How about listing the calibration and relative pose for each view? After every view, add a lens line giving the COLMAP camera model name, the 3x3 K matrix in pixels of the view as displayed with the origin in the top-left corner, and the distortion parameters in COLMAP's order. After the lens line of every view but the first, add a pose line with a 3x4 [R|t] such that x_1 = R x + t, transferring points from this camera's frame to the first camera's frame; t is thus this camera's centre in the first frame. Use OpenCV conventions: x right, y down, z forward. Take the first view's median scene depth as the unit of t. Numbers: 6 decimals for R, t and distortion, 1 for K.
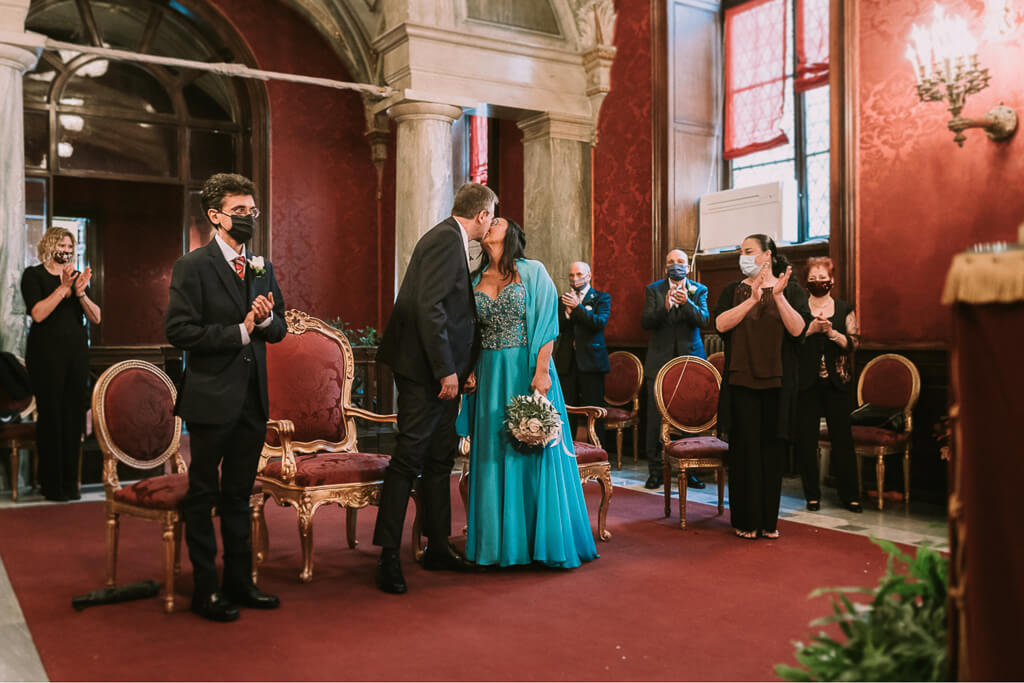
lens RADIAL K [[990.2, 0, 508.4], [0, 990.2, 334.0], [0, 0, 1]] dist [0.005153, 0.008056]
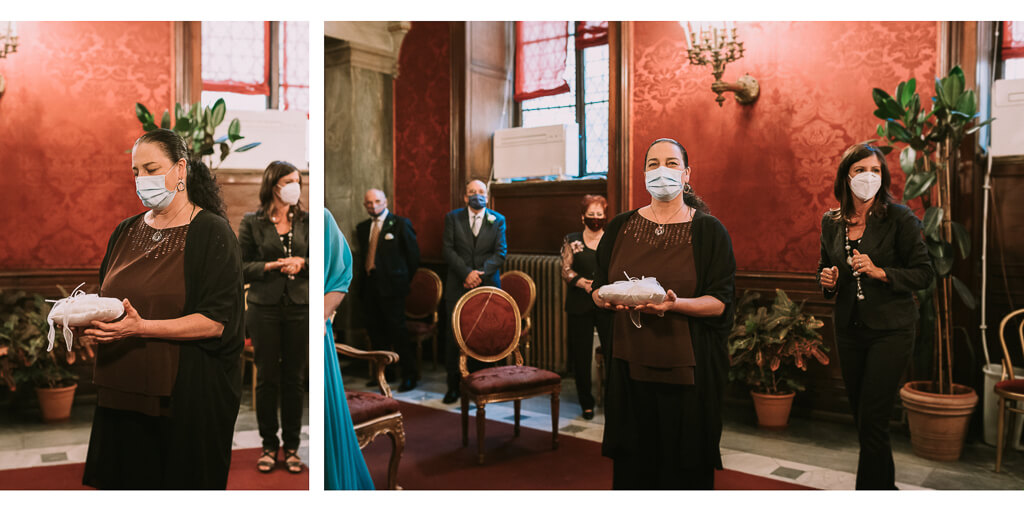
lens RADIAL K [[708.6, 0, 678.8], [0, 708.6, 254.3], [0, 0, 1]] dist [0.002114, 0.001167]
pose [[0.898711, -0.004722, 0.438516, 0.026930], [-0.009756, 0.999479, 0.030756, -0.025698], [-0.438432, -0.031919, 0.898197, 0.174928]]
